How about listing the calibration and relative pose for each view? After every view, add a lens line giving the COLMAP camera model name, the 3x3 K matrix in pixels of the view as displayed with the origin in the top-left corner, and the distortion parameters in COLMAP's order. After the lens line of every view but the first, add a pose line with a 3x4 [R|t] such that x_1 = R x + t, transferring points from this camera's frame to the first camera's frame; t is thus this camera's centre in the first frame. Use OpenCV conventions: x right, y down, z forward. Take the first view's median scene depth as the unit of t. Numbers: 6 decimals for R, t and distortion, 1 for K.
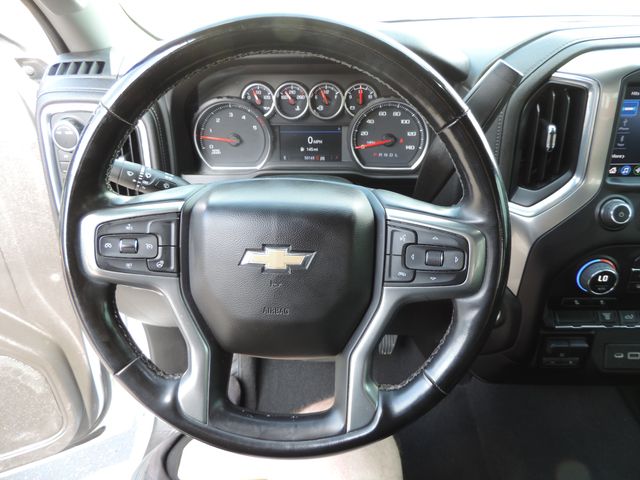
lens RADIAL K [[441.0, 0, 317.7], [0, 441.0, 238.1], [0, 0, 1]] dist [-0.028489, -0.000336]
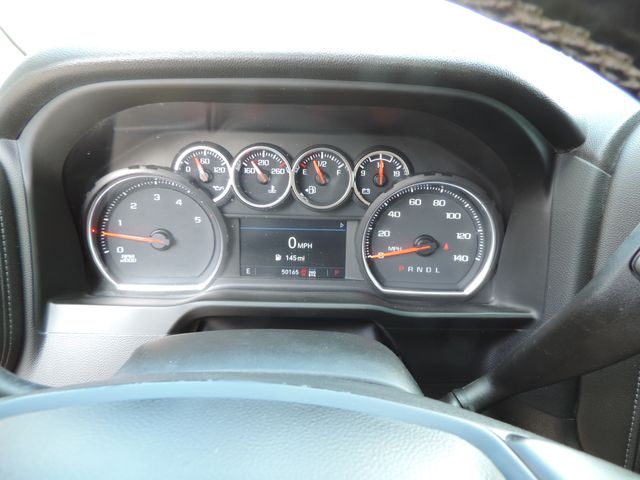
lens RADIAL K [[441.0, 0, 319.1], [0, 441.0, 241.6], [0, 0, 1]] dist [-0.028489, -0.000336]
pose [[0.996587, 0.017104, 0.080754, -0.029732], [-0.002572, 0.984258, -0.176722, -0.124408], [-0.082506, 0.175911, 0.980942, 0.434592]]
